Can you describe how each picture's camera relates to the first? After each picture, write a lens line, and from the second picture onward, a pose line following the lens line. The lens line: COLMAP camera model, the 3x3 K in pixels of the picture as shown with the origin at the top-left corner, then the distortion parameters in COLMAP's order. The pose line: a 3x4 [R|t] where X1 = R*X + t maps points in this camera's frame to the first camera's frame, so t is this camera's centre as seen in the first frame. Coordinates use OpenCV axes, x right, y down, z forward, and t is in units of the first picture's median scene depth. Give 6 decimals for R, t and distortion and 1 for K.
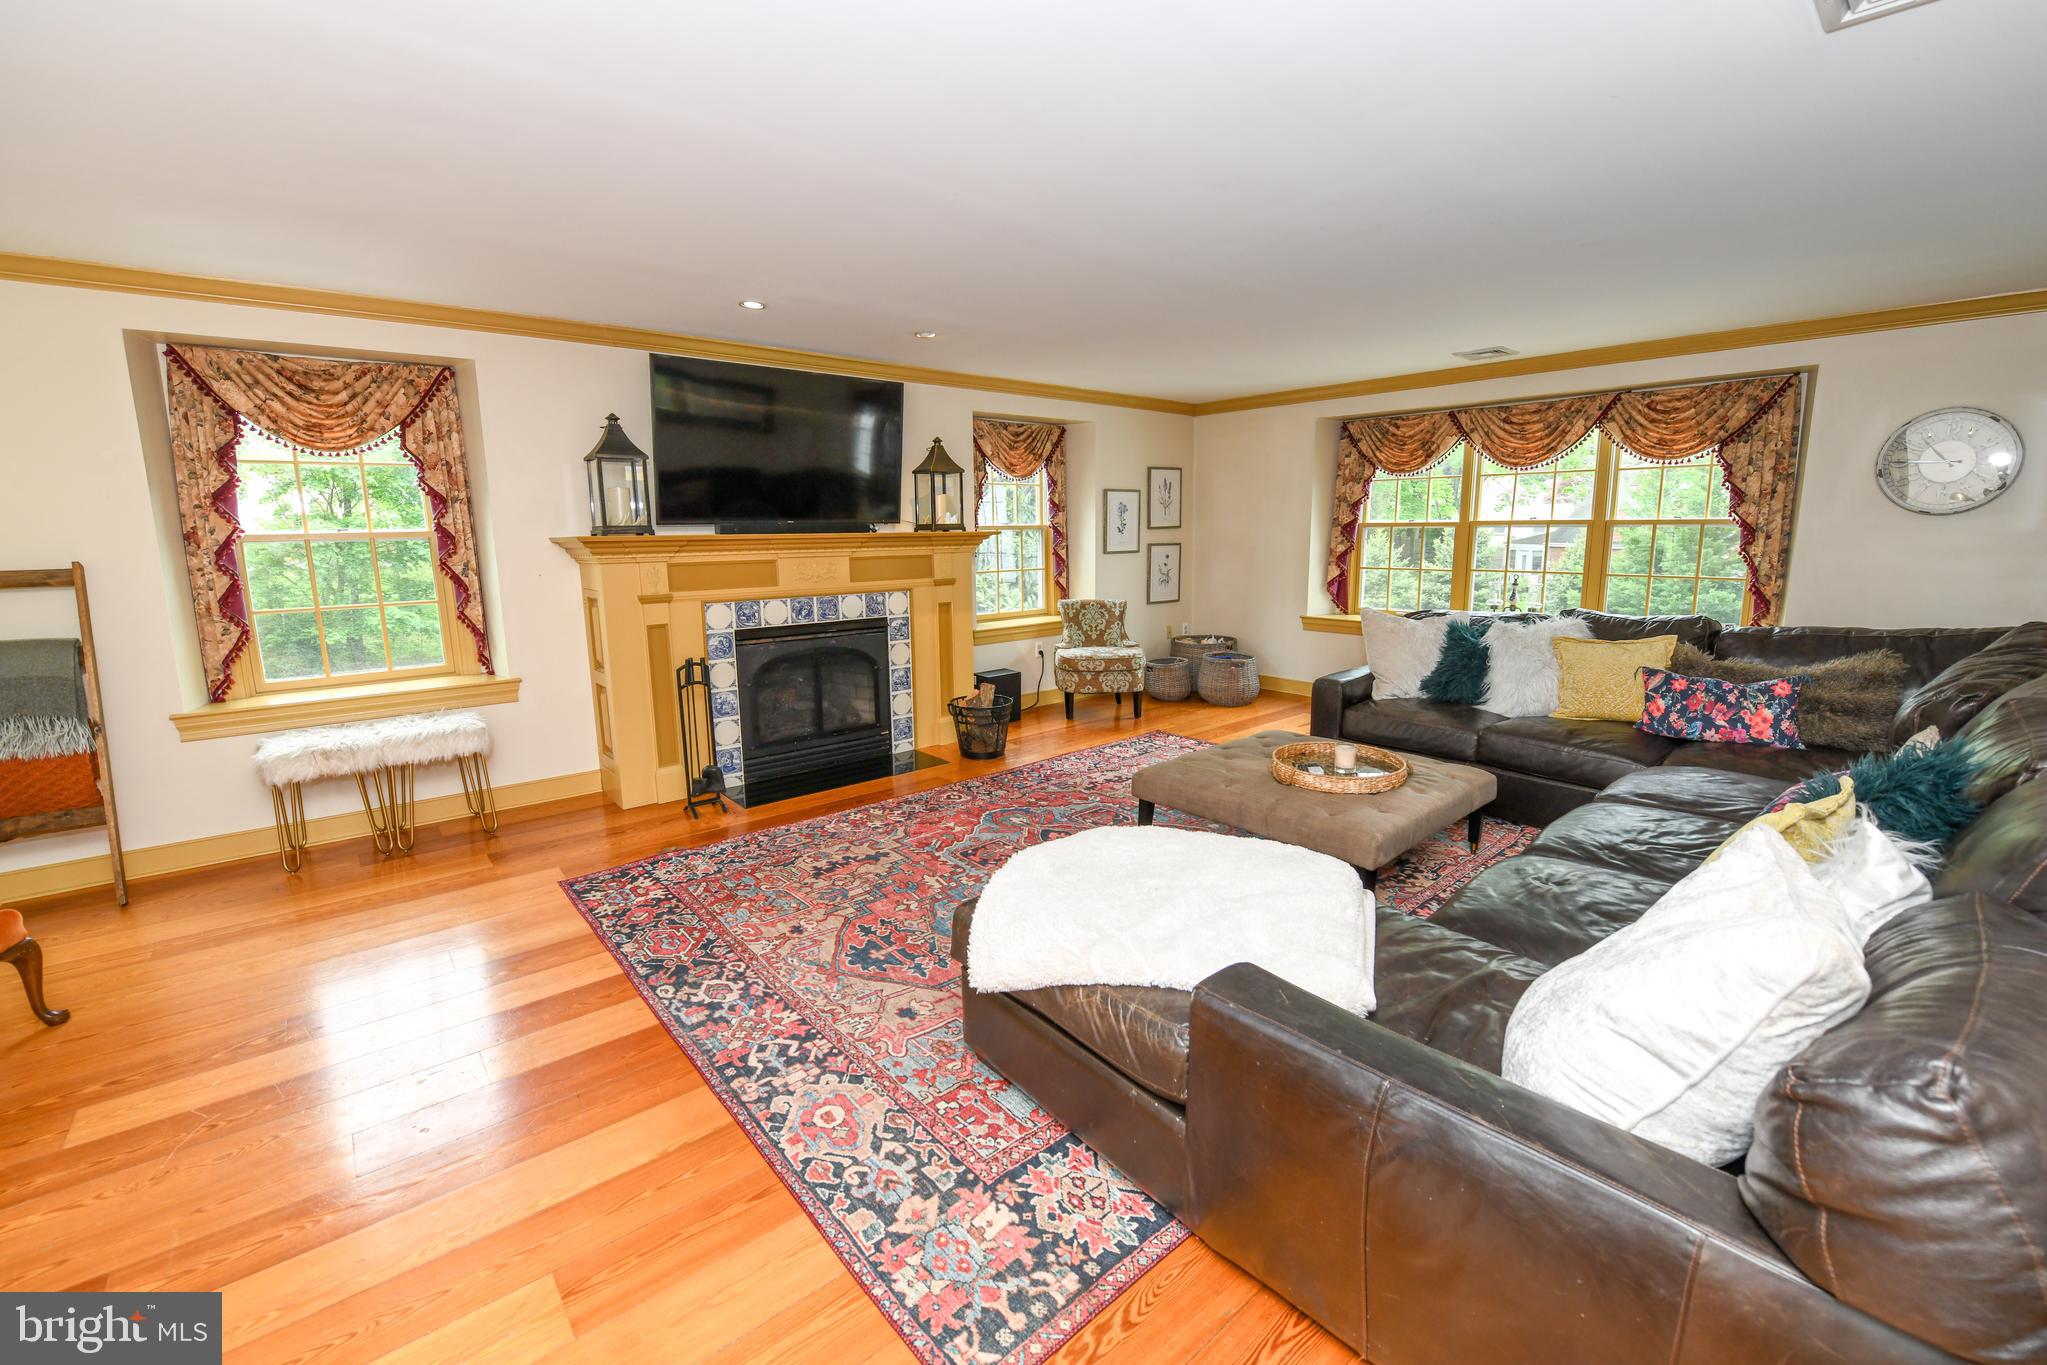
lens RADIAL K [[855.8, 0, 1035.3], [0, 855.8, 668.0], [0, 0, 1]] dist [-0.017839, -0.000674]
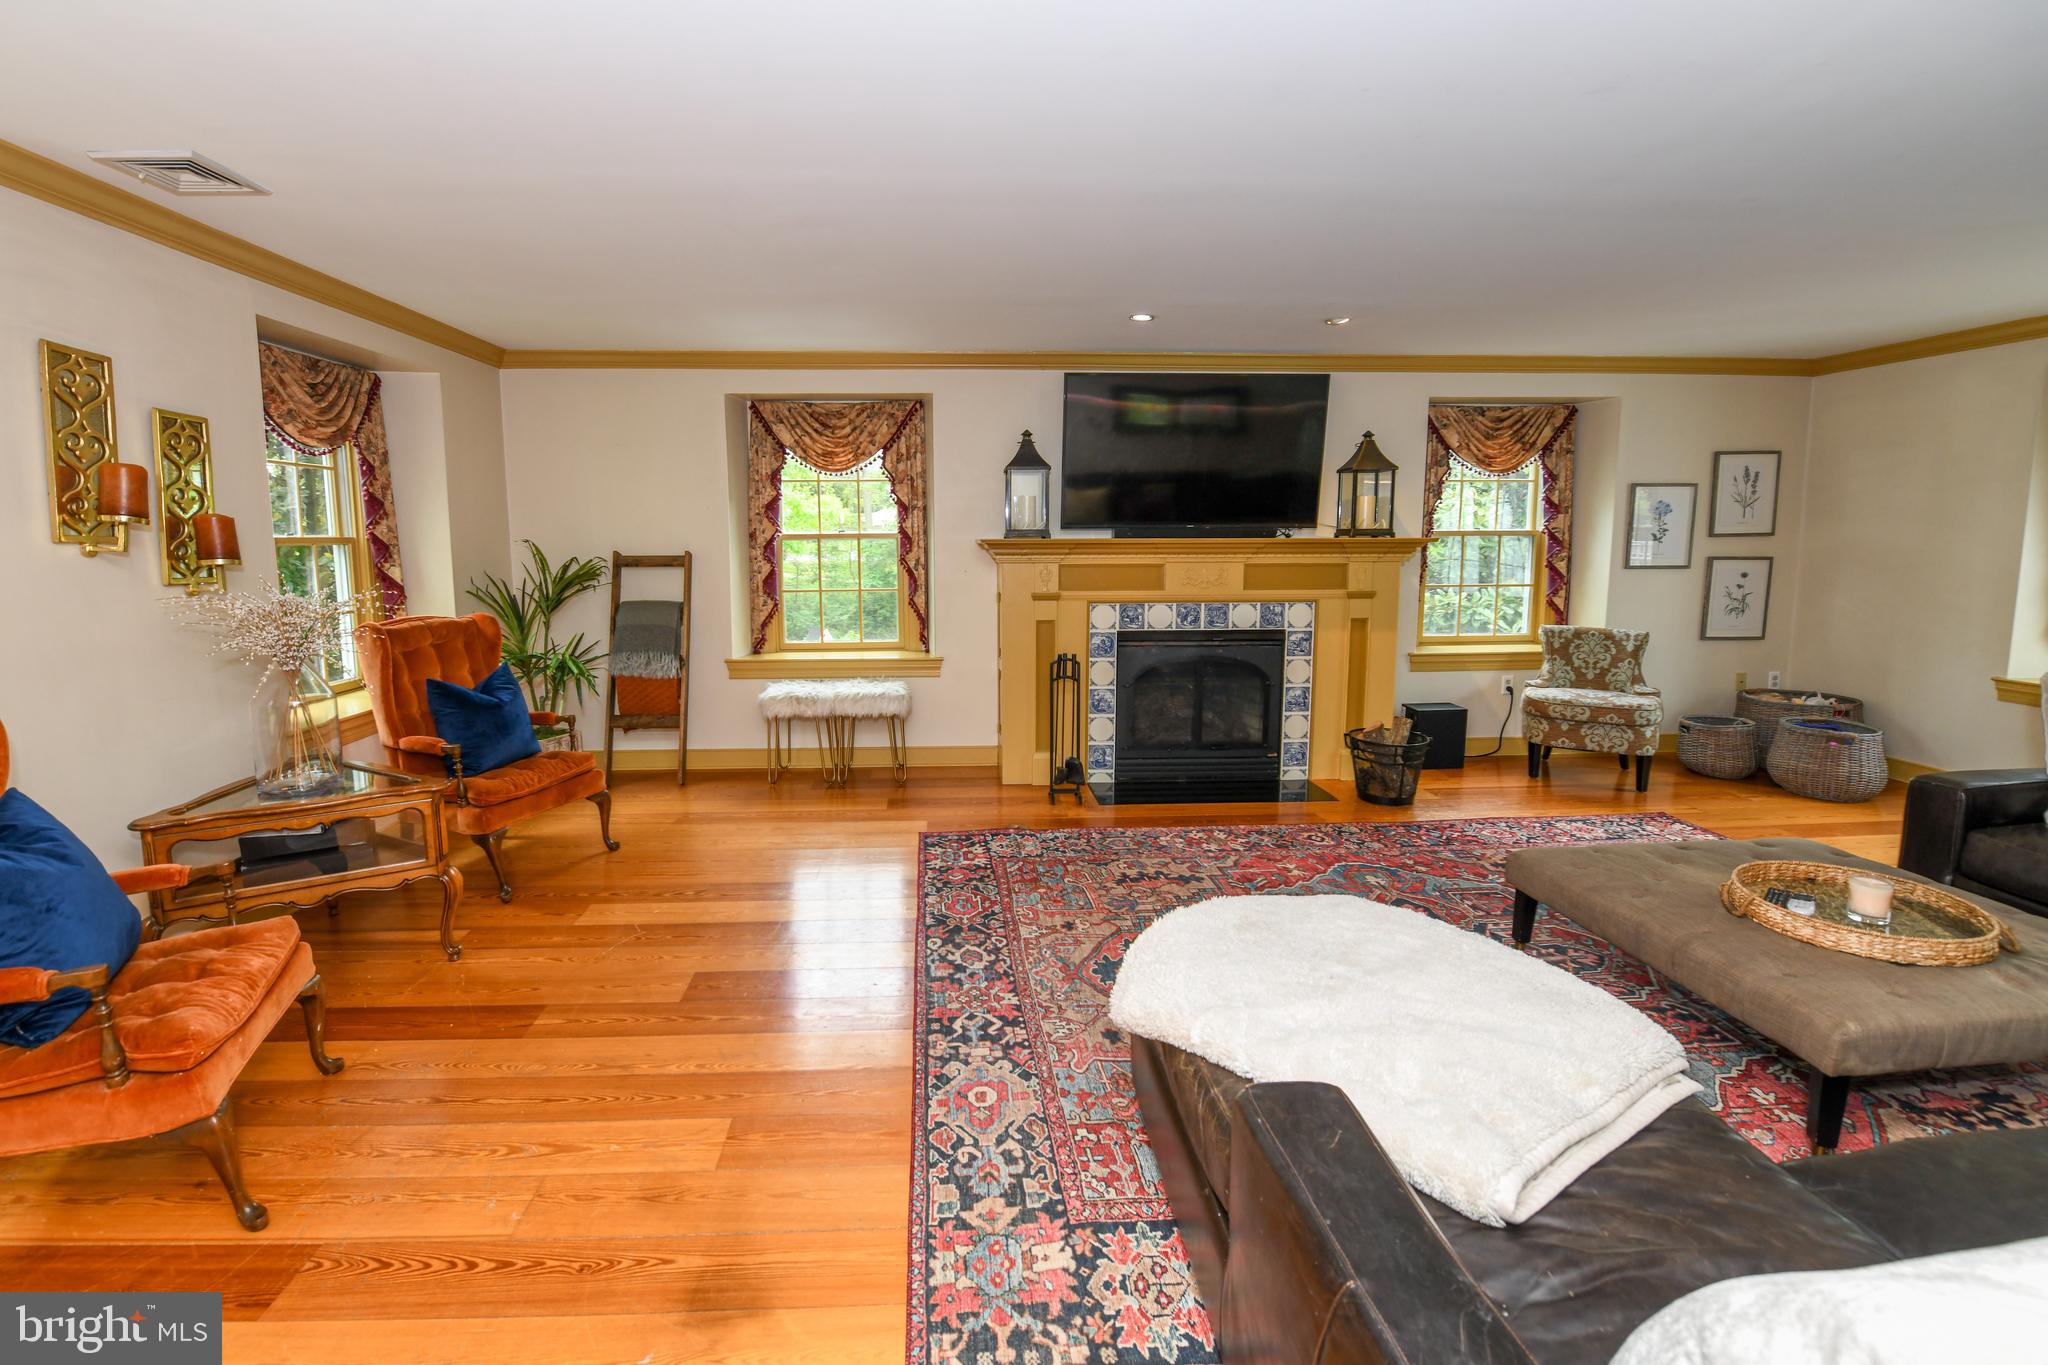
lens RADIAL K [[893.0, 0, 956.3], [0, 893.0, 634.0], [0, 0, 1]] dist [-0.004649, -0.009883]
pose [[0.779216, 0.076564, -0.622062, 0.216565], [-0.104576, 0.994480, -0.008594, -0.014459], [0.617970, 0.071750, 0.782921, 0.048447]]
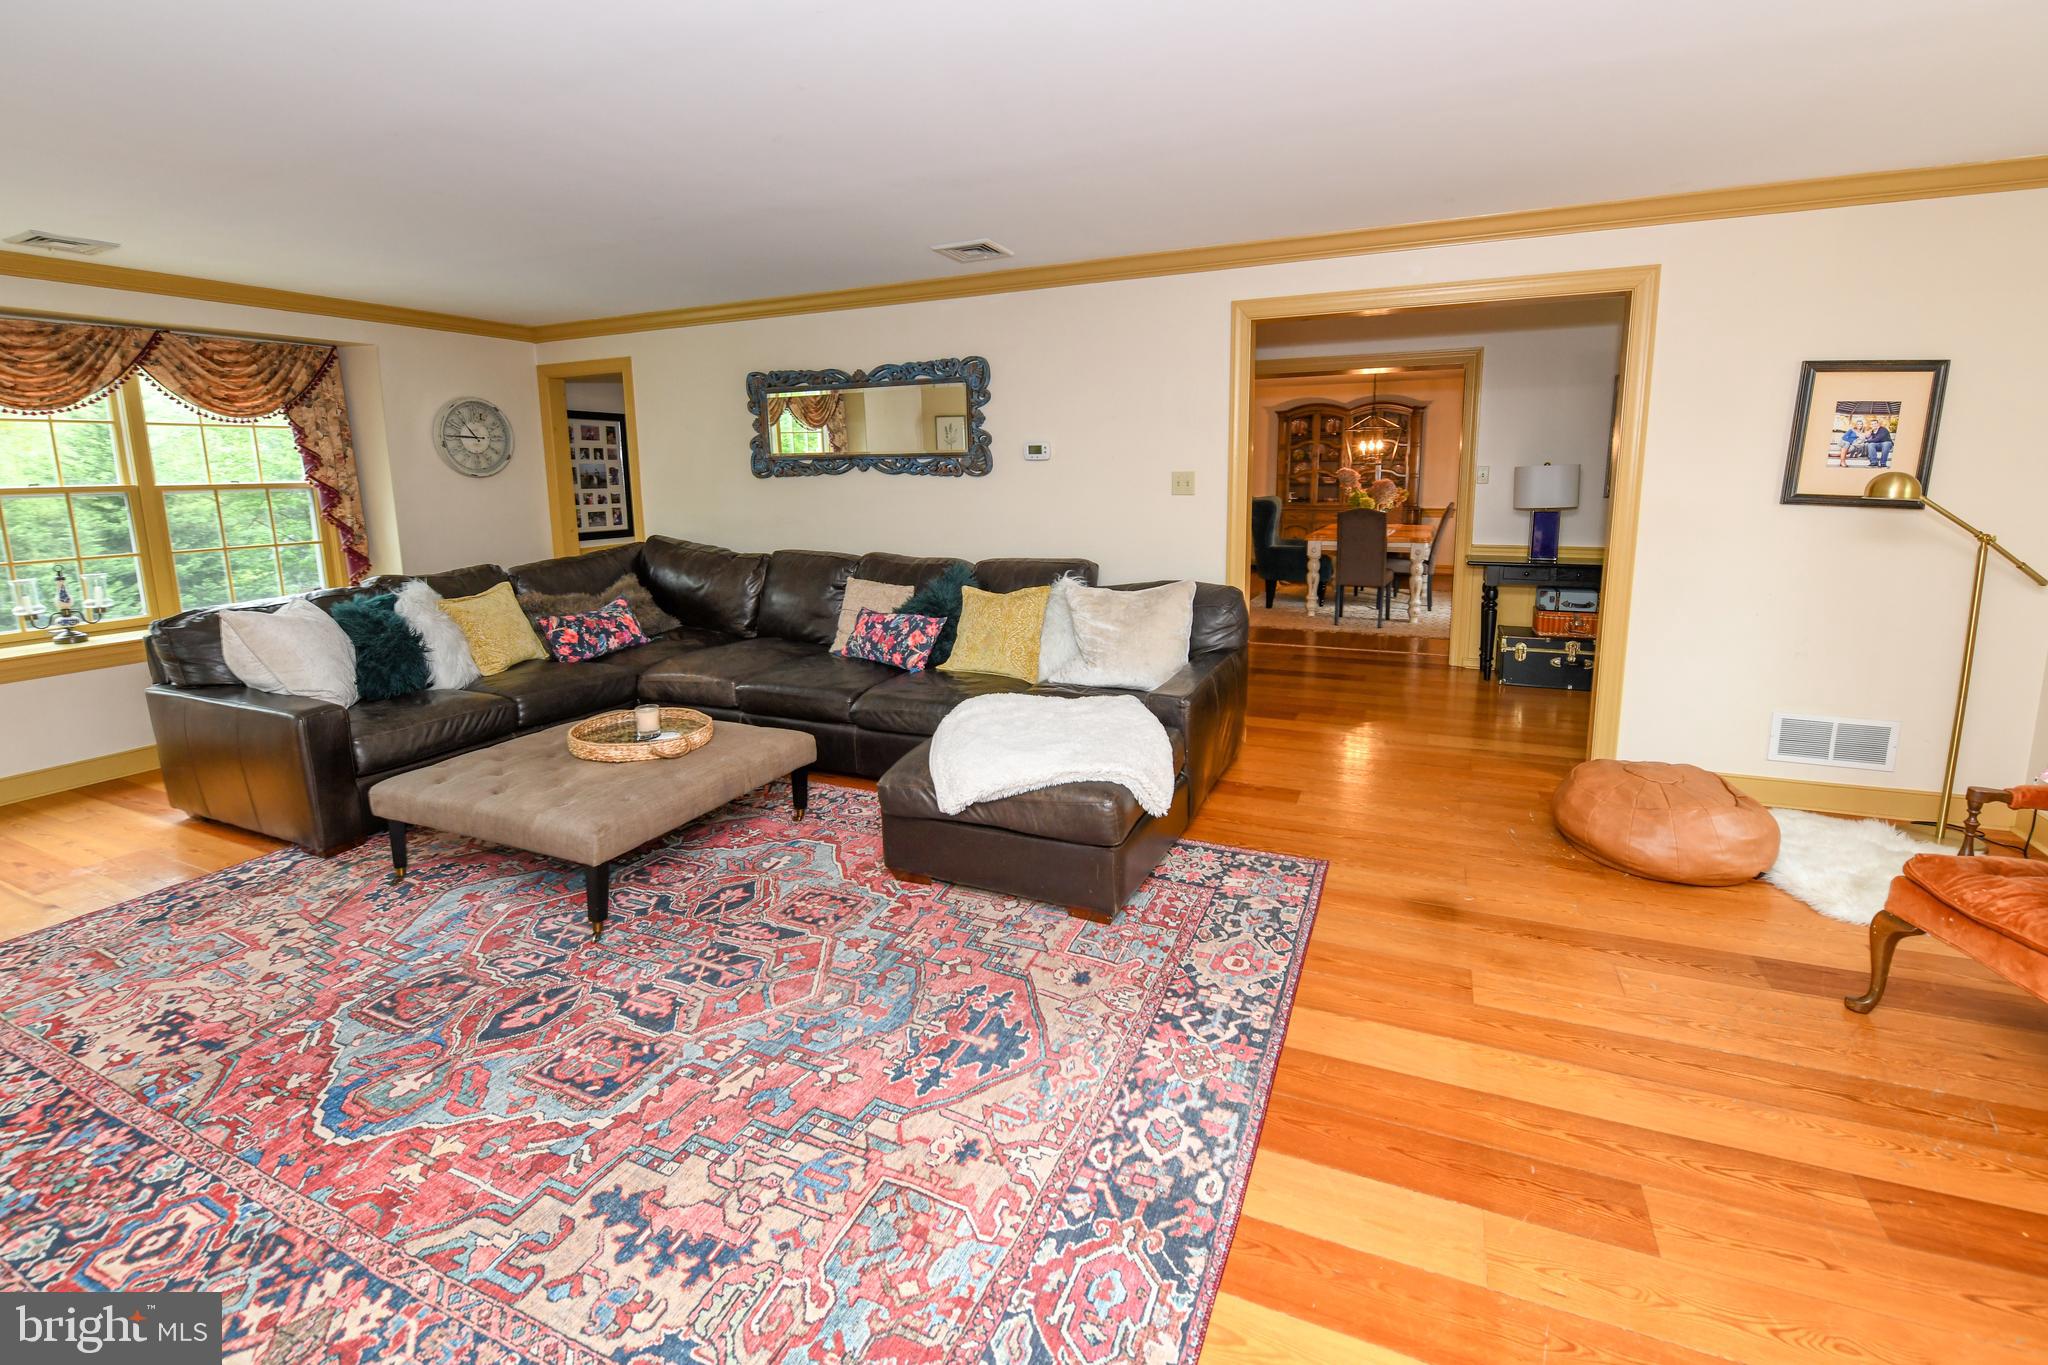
lens RADIAL K [[892.8, 0, 1027.4], [0, 892.8, 621.6], [0, 0, 1]] dist [-0.020778, -0.000321]
pose [[-0.427554, -0.133676, 0.894052, -0.681276], [0.166417, 0.960464, 0.223190, -0.150151], [-0.888540, 0.244211, -0.388404, 0.951427]]
